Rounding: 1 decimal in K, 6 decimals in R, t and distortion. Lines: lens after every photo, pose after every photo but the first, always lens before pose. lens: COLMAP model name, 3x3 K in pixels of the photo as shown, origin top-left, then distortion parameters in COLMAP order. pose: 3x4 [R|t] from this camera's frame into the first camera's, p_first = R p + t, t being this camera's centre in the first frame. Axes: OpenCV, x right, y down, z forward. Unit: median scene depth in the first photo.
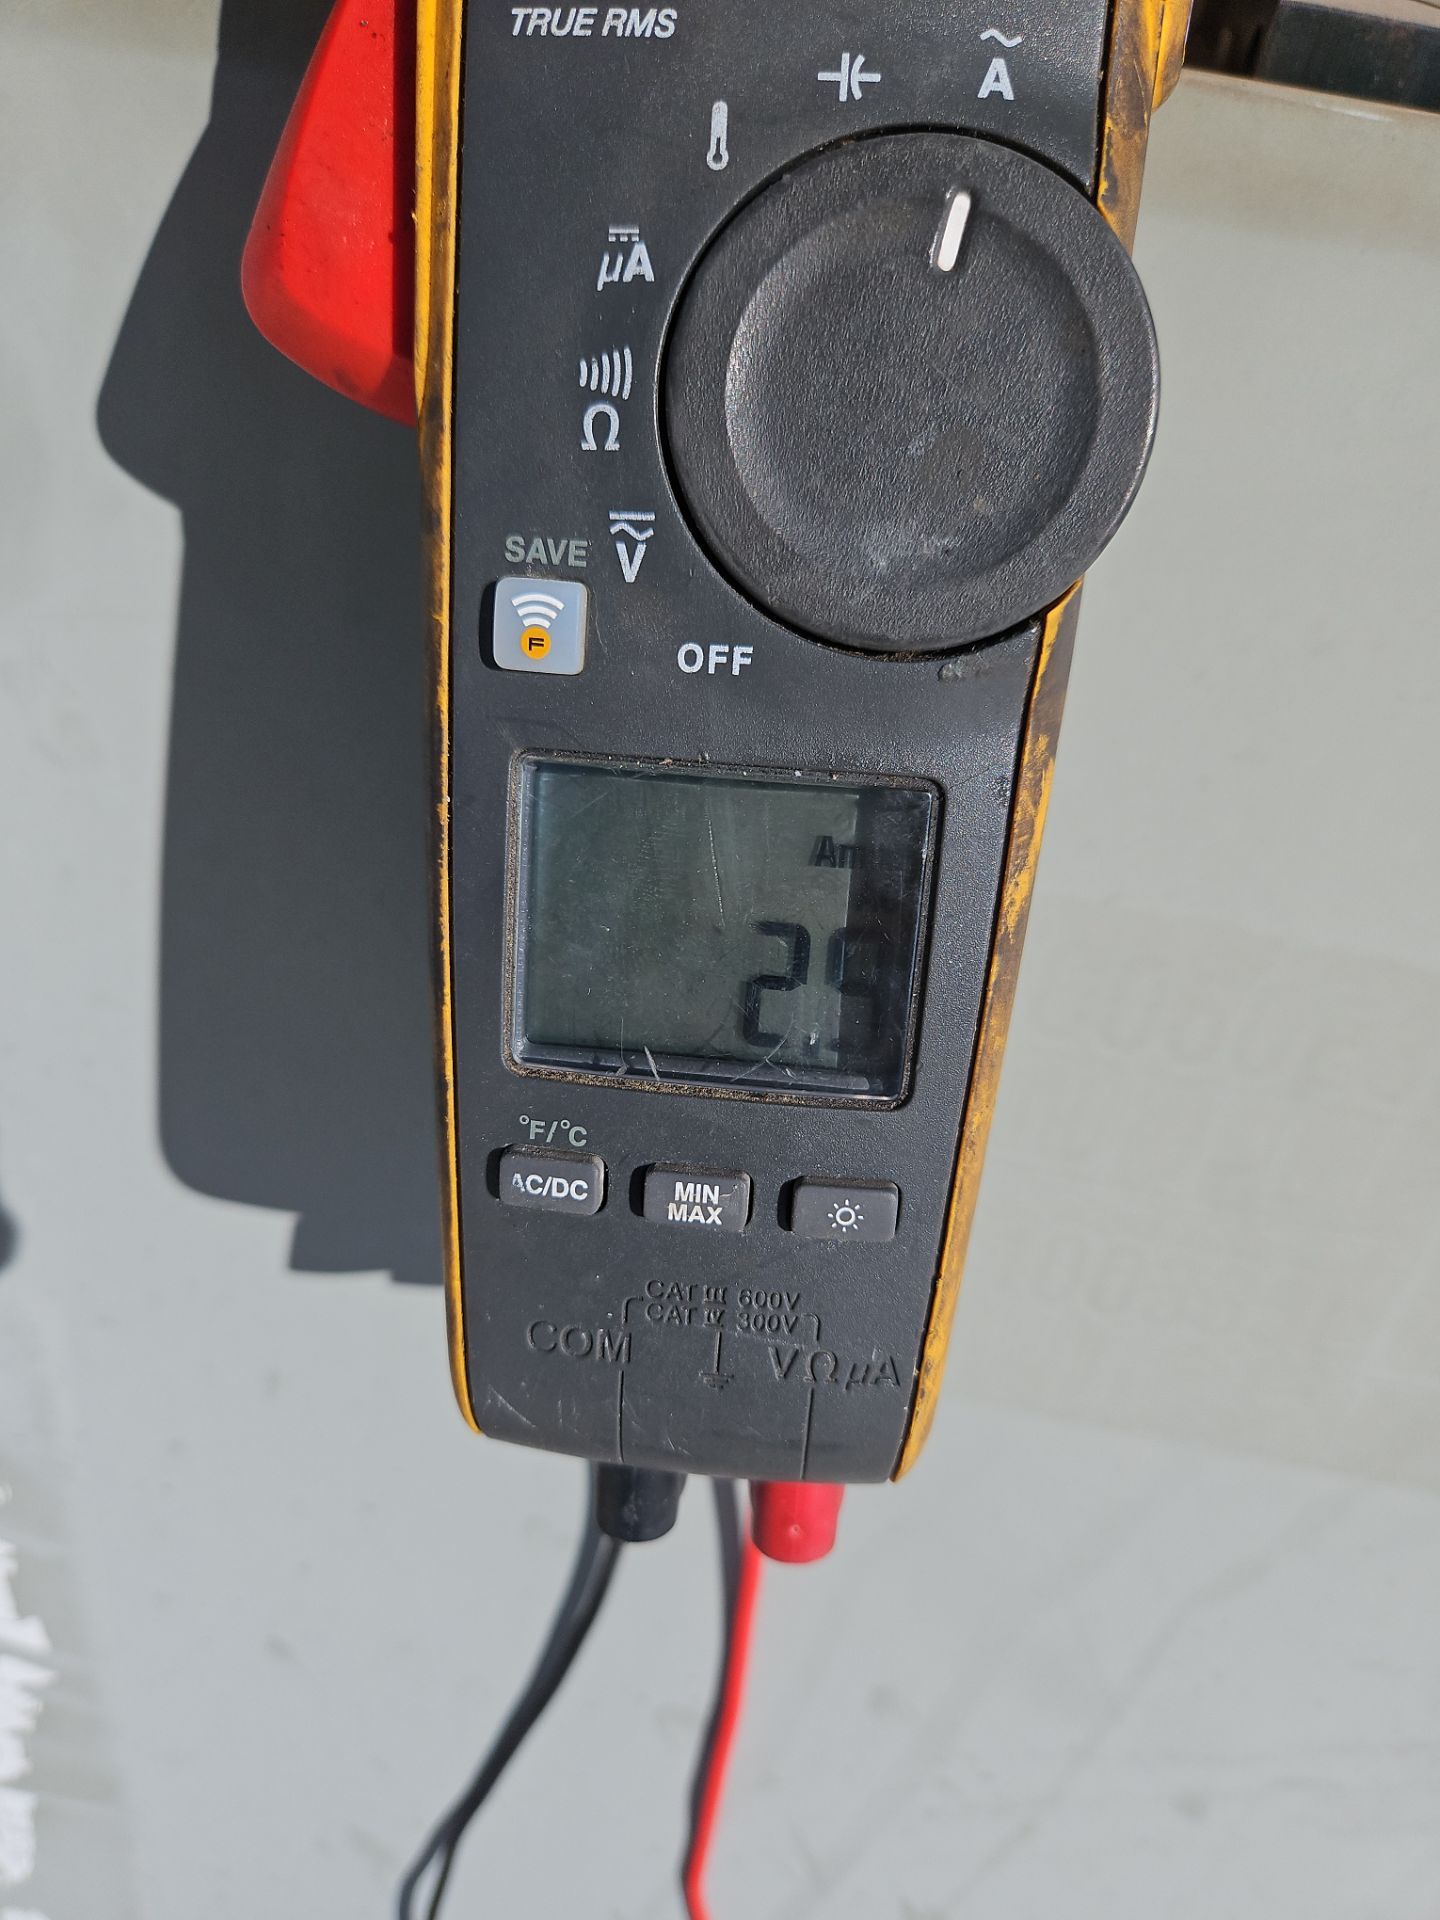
lens RADIAL K [[1335.2, 0, 722.1], [0, 1335.2, 939.5], [0, 0, 1]] dist [-0.025188, -0.015962]
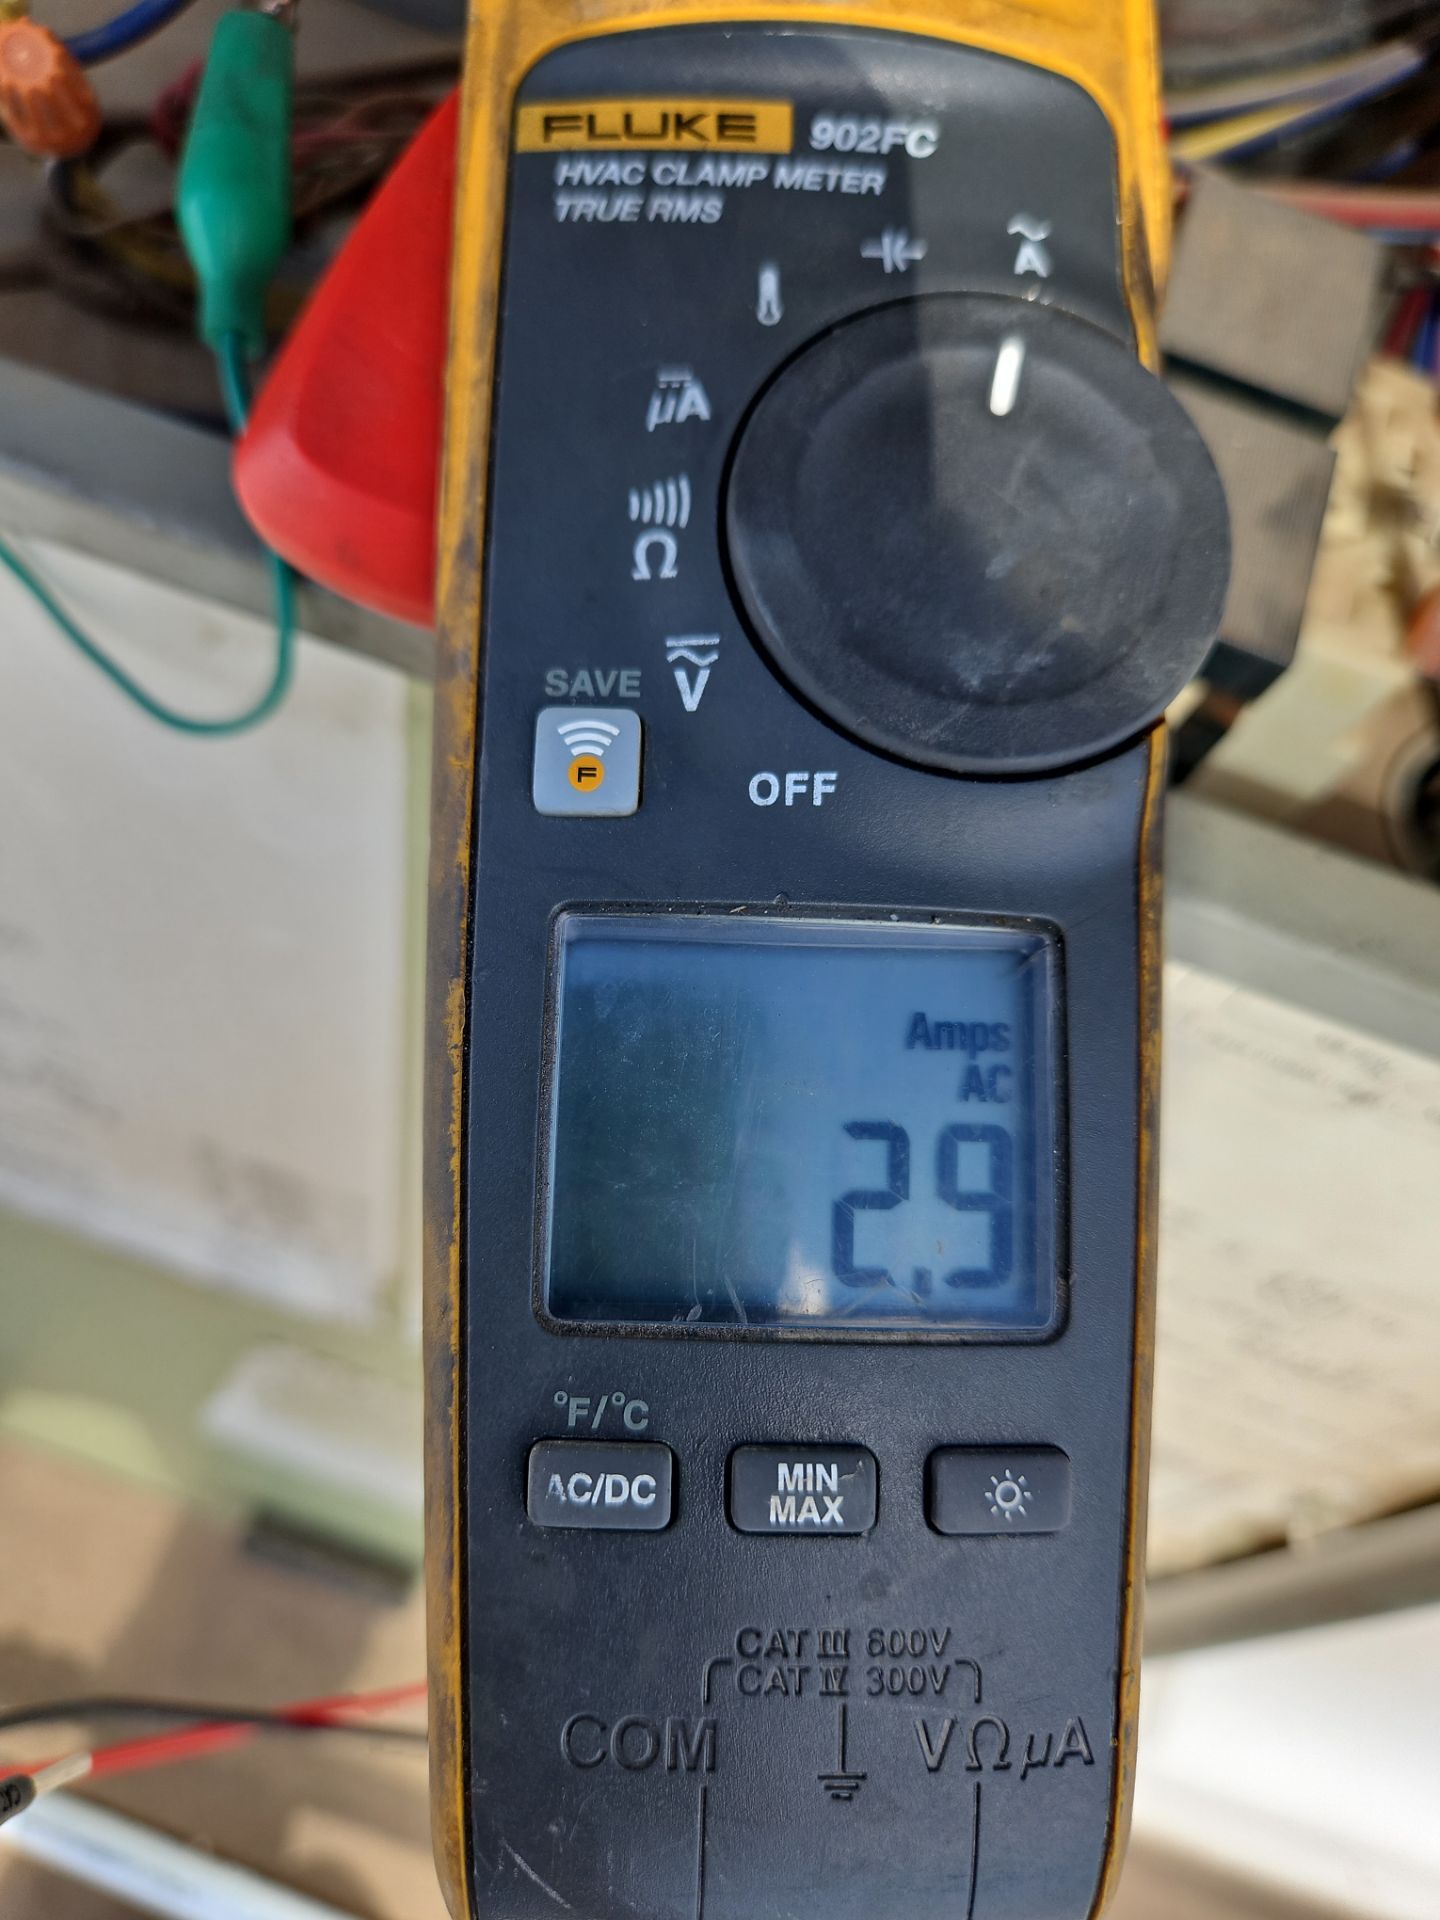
lens RADIAL K [[1390.0, 0, 717.2], [0, 1390.0, 949.8], [0, 0, 1]] dist [-0.038027, -0.005308]
pose [[0.989761, -0.020744, 0.141219, -0.184952], [0.074597, 0.918687, -0.387878, 0.234803], [-0.121690, 0.394441, 0.910828, 0.222094]]
